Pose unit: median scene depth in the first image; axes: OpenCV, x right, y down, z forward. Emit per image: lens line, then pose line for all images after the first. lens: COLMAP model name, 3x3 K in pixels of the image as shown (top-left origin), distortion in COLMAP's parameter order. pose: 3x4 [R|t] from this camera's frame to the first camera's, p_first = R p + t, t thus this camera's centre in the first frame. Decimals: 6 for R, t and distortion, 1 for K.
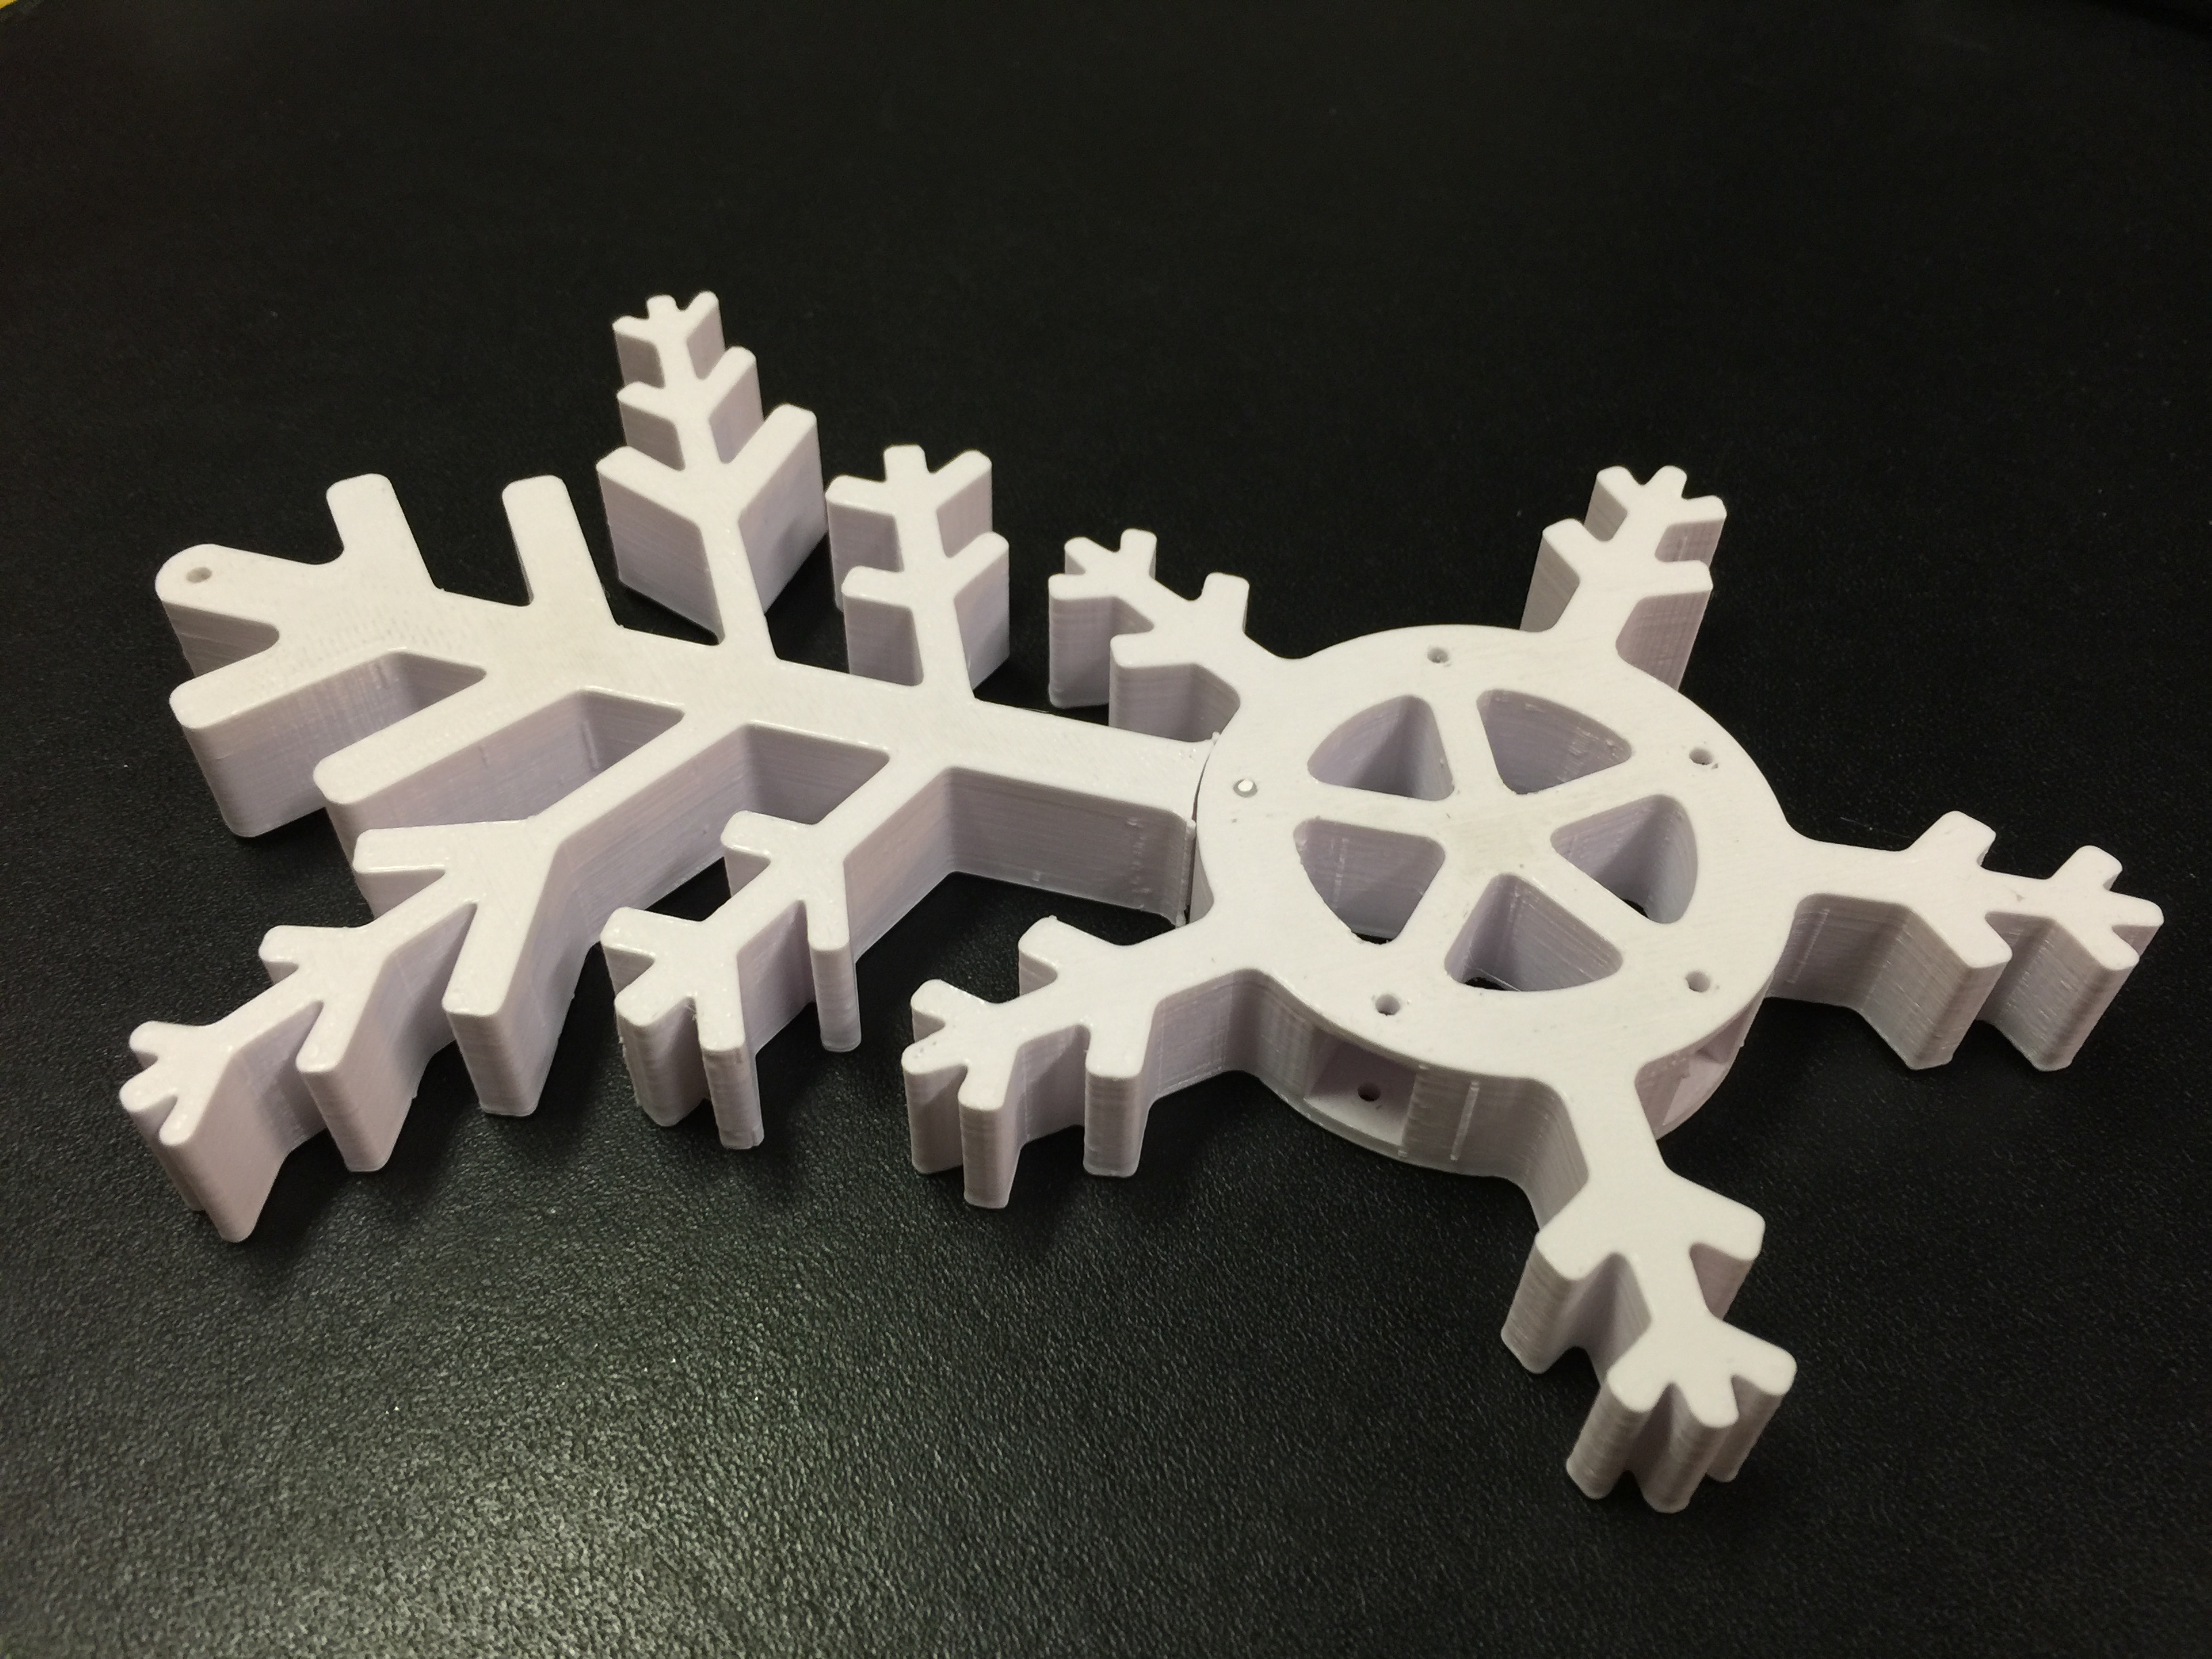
lens RADIAL K [[1725.2, 0, 1106.3], [0, 1725.2, 789.1], [0, 0, 1]] dist [-0.003312, 0.001998]
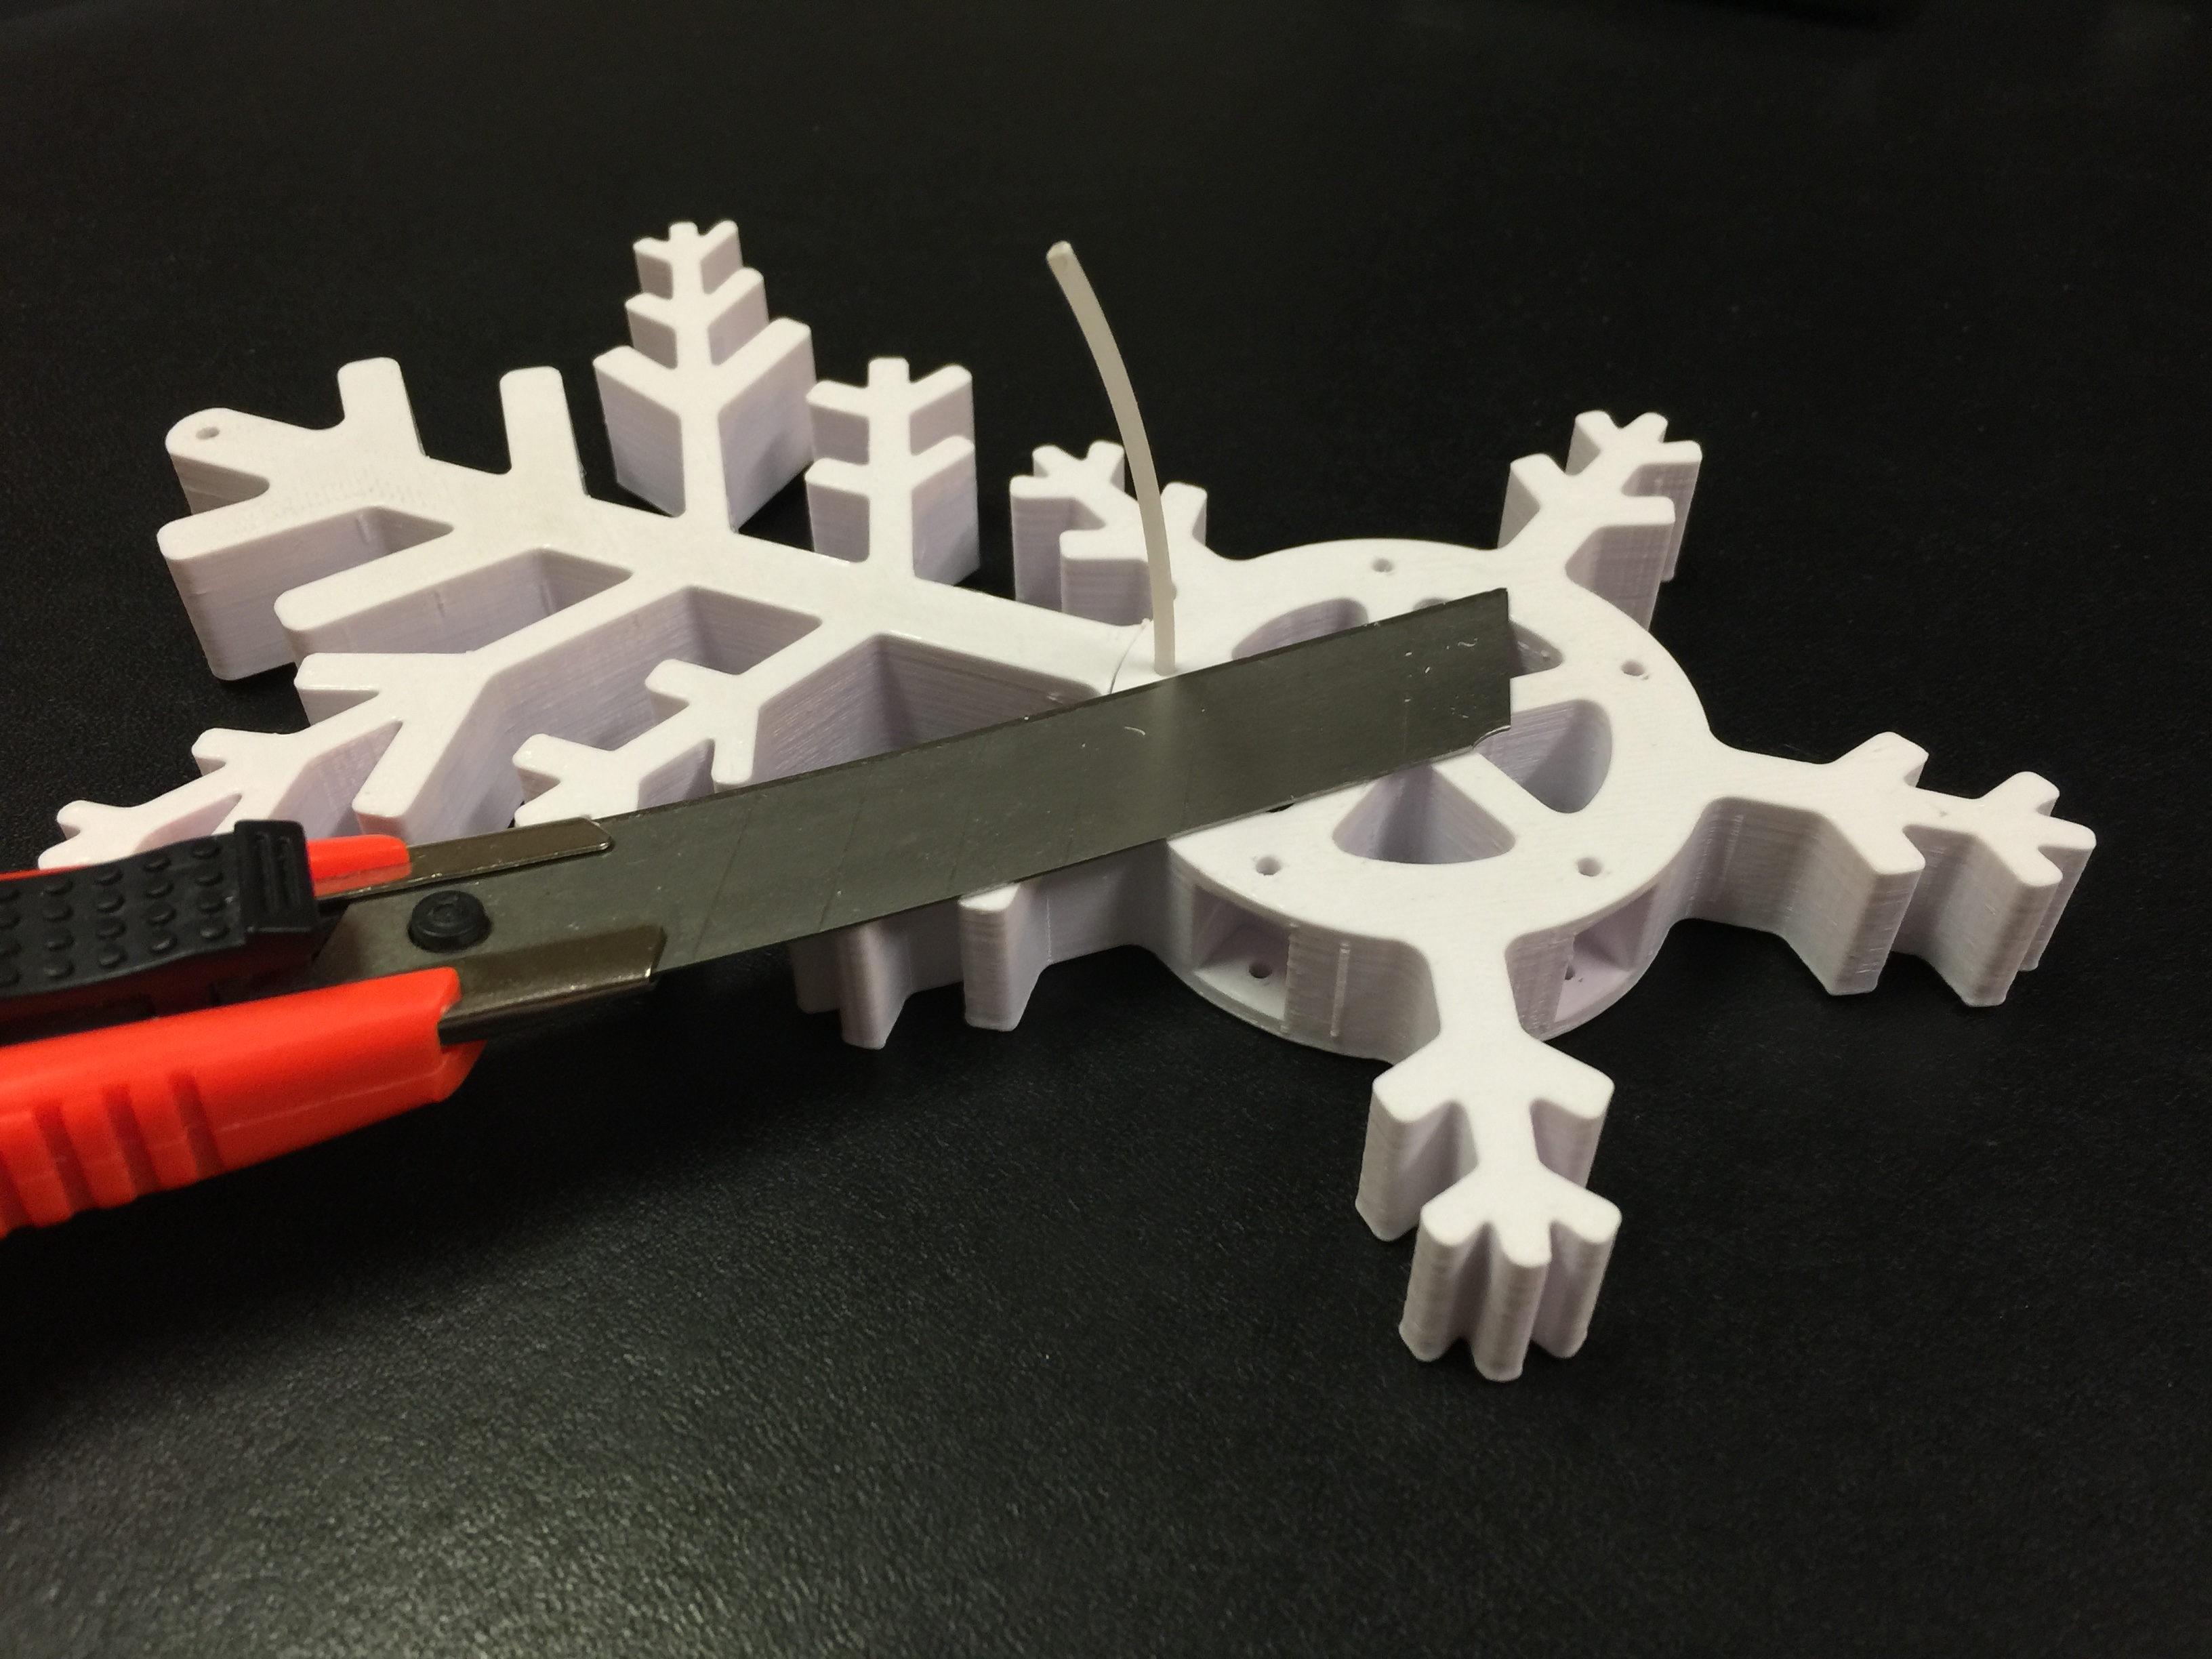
lens RADIAL K [[1725.2, 0, 1106.3], [0, 1725.2, 789.1], [0, 0, 1]] dist [-0.003312, 0.001998]
pose [[0.995146, 0.060512, -0.077611, 0.129382], [-0.064317, 0.996798, -0.047504, 0.119494], [0.074488, 0.052265, 0.995851, 0.000198]]
